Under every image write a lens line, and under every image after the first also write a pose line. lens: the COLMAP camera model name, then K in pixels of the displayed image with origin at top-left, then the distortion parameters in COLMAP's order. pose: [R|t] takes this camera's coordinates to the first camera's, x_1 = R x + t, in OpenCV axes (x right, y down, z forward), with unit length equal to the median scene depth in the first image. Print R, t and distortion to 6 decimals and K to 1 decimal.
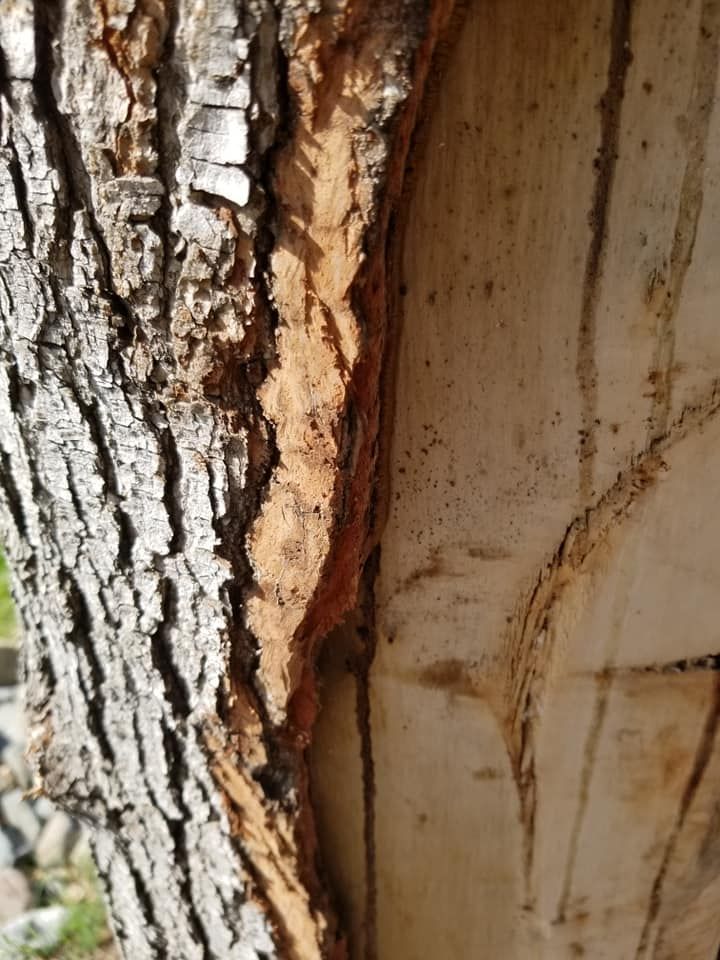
lens RADIAL K [[777.2, 0, 357.9], [0, 777.2, 483.8], [0, 0, 1]] dist [0.002618, -0.049097]
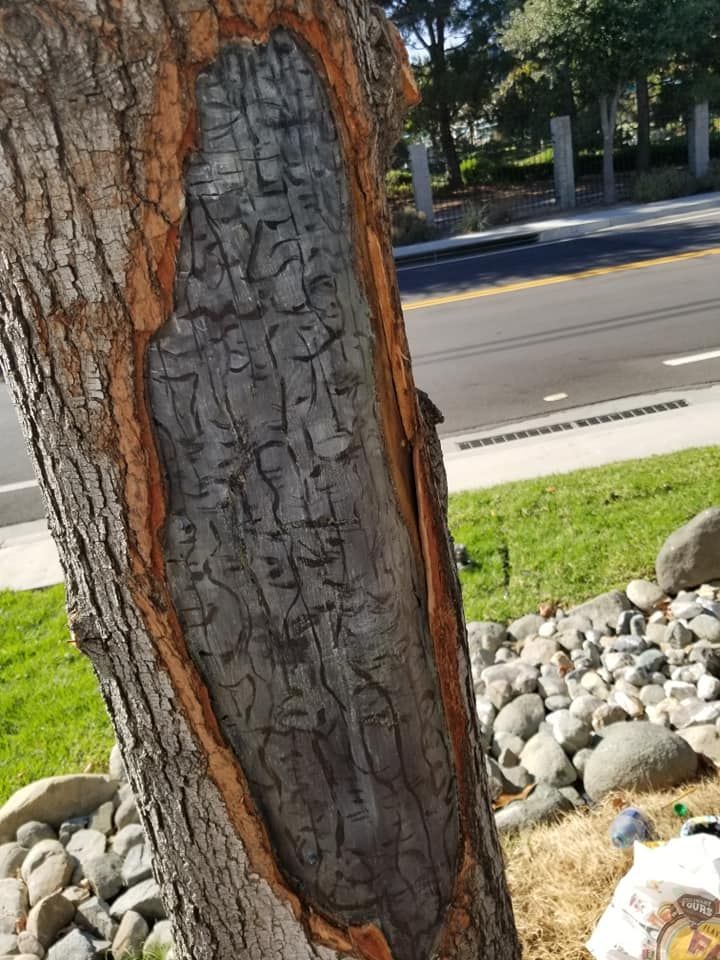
lens RADIAL K [[777.2, 0, 365.9], [0, 777.2, 487.9], [0, 0, 1]] dist [0.002618, -0.049097]
pose [[0.987671, -0.149312, -0.047034, 0.975588], [0.136086, 0.967426, -0.213466, 0.841374], [0.077375, 0.204434, 0.975818, -2.027521]]
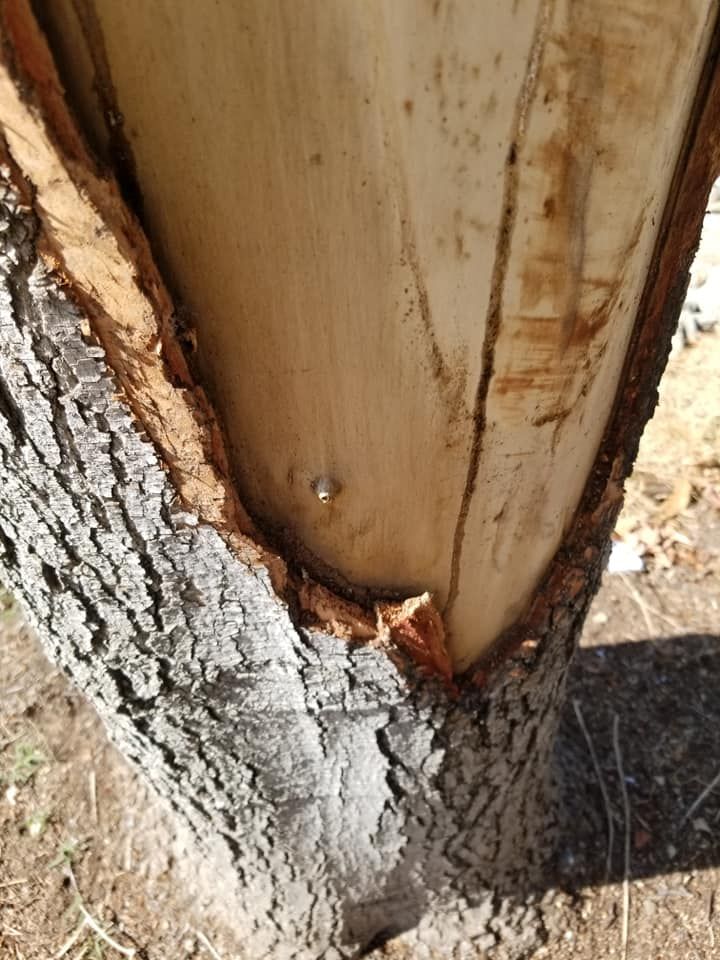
lens RADIAL K [[777.2, 0, 361.2], [0, 777.2, 479.4], [0, 0, 1]] dist [0.002618, -0.049097]
pose [[0.996196, -0.072611, 0.048175, 0.253503], [0.052082, 0.939381, 0.338895, 1.205179], [-0.069863, -0.335097, 0.939590, 0.561125]]
